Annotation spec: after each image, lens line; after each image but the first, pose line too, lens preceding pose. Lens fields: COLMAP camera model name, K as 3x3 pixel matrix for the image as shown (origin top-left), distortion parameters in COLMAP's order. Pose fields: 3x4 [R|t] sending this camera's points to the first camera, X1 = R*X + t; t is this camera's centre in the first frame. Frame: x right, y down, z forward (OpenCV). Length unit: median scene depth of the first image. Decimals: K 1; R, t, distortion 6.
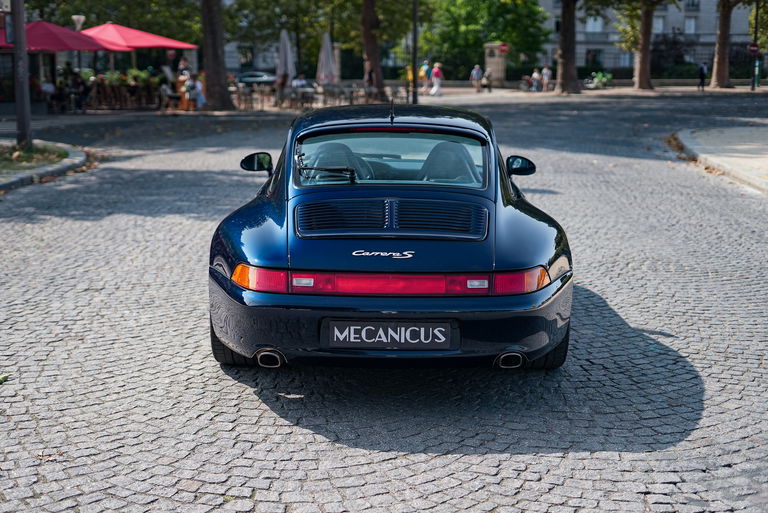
lens RADIAL K [[1128.8, 0, 384.0], [0, 1128.8, 256.5], [0, 0, 1]] dist [-0.023450, 0.052345]
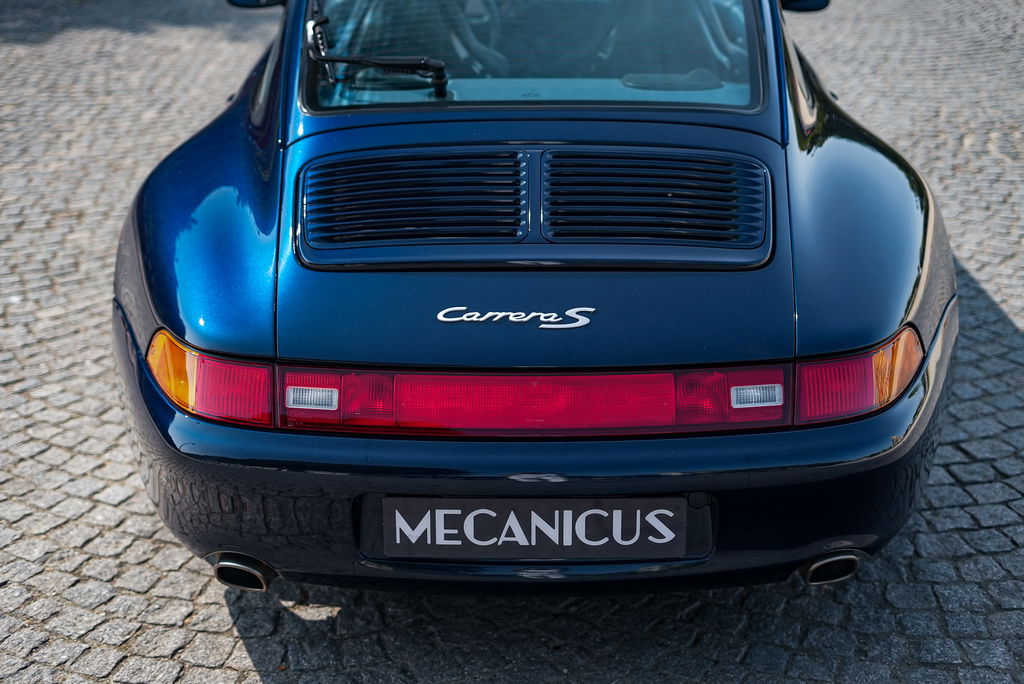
lens RADIAL K [[1481.3, 0, 533.6], [0, 1481.3, 340.8], [0, 0, 1]] dist [-0.012406, -0.075507]
pose [[0.999881, -0.015279, 0.002330, 0.004113], [0.014408, 0.976038, 0.217123, -0.099809], [-0.005592, -0.217063, 0.976142, 0.467941]]
